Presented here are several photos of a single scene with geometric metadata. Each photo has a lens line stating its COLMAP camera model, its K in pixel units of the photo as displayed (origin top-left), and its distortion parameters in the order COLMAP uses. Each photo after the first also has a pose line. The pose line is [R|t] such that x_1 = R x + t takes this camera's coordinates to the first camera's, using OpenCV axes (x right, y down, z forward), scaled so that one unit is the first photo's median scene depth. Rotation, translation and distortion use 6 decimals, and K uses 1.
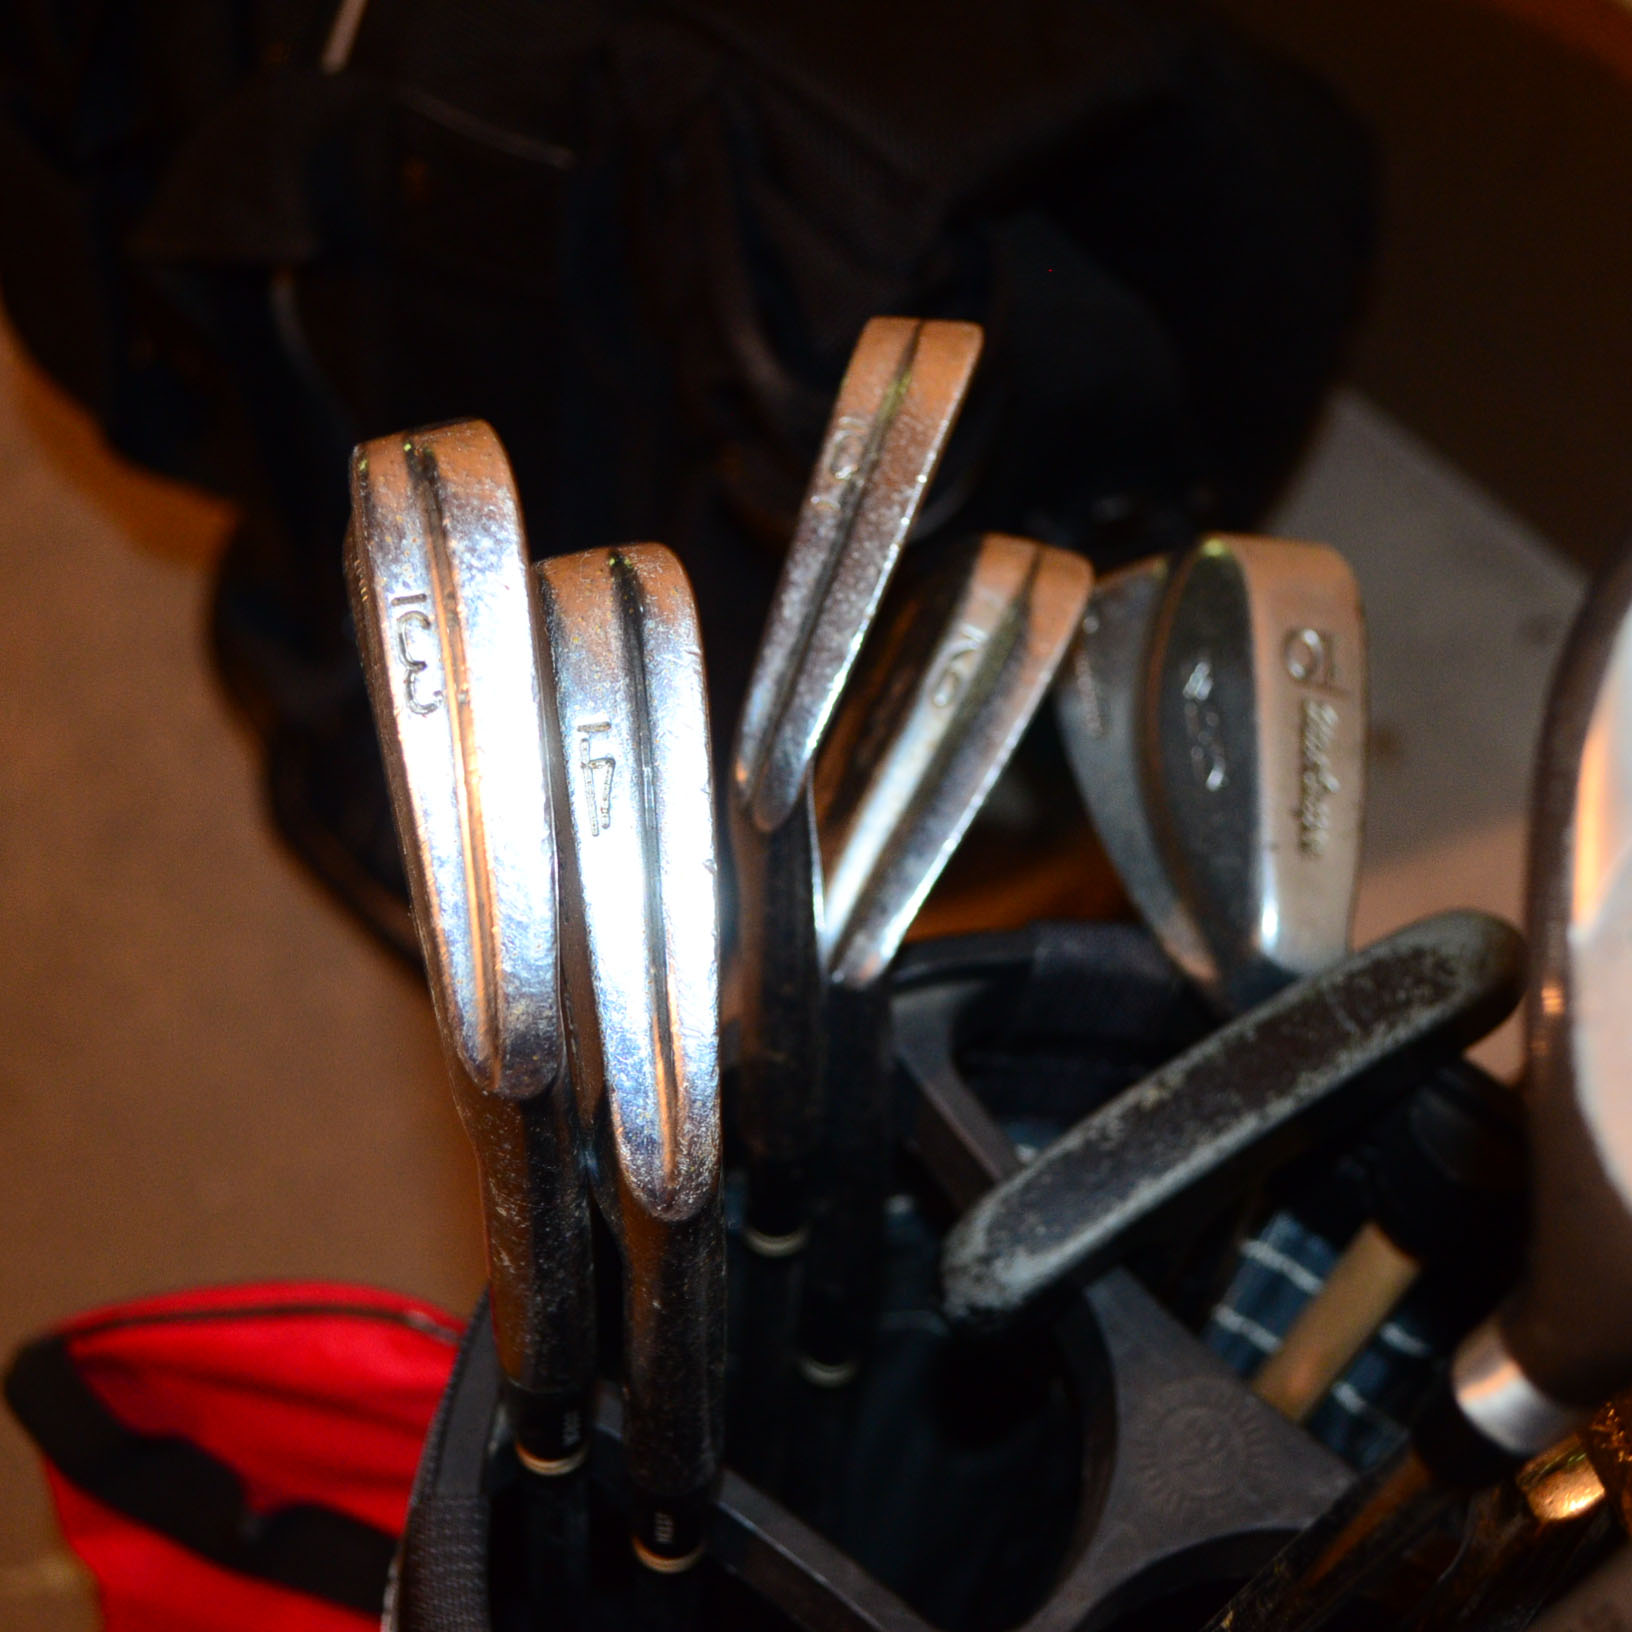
lens RADIAL K [[2560.1, 0, 816.0], [0, 2560.1, 816.0], [0, 0, 1]] dist [-0.039088, -0.020519]
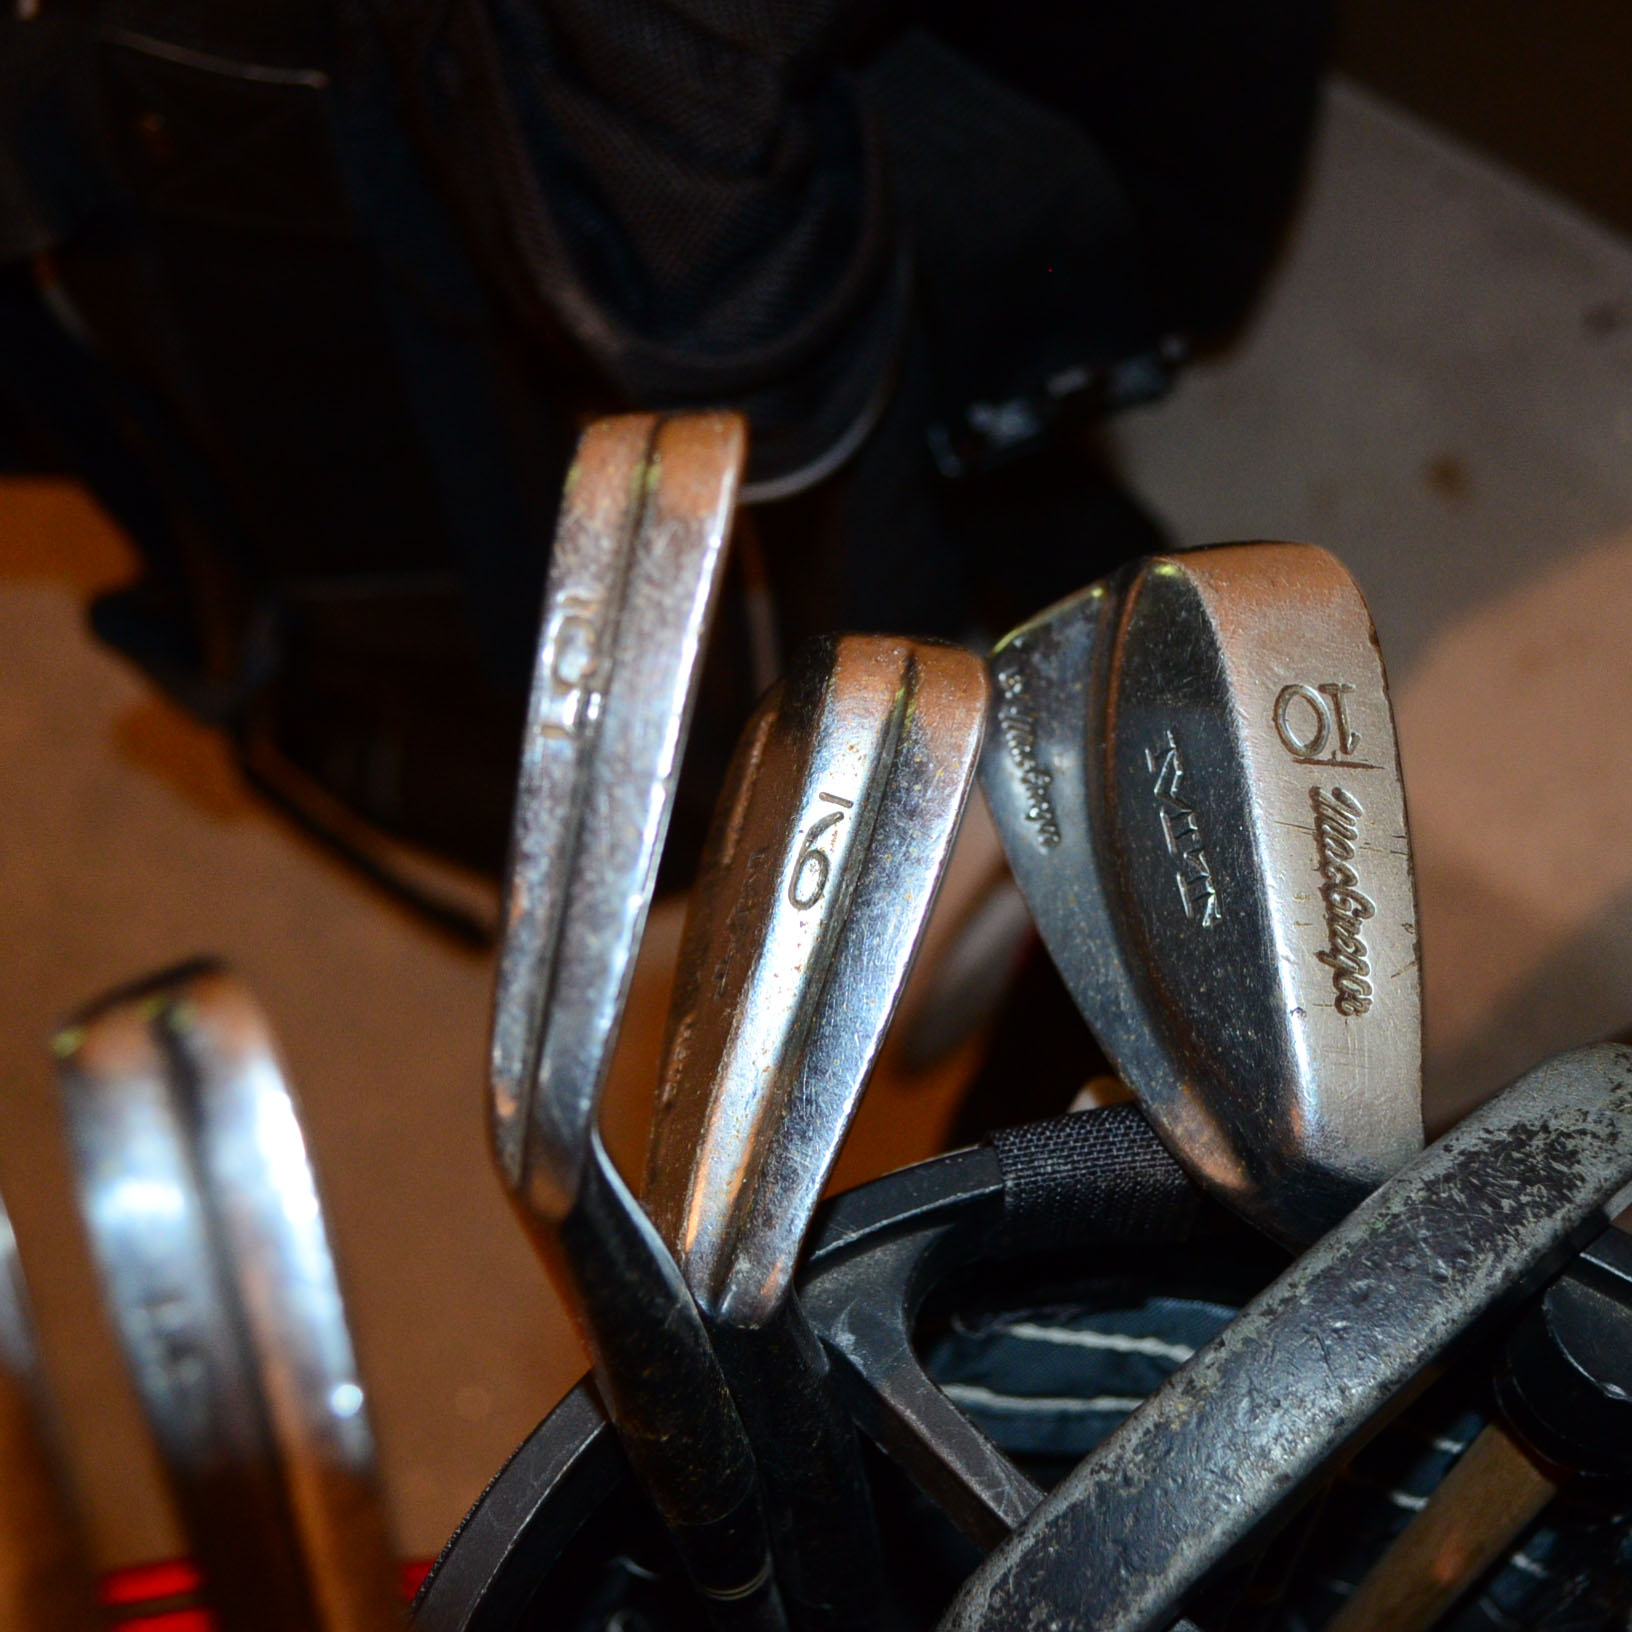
lens RADIAL K [[2560.1, 0, 816.0], [0, 2560.1, 816.0], [0, 0, 1]] dist [-0.039088, -0.020519]
pose [[0.985096, -0.164832, -0.049163, 0.091658], [0.169238, 0.979883, 0.105773, -0.144335], [0.030739, -0.112517, 0.993174, 0.297117]]
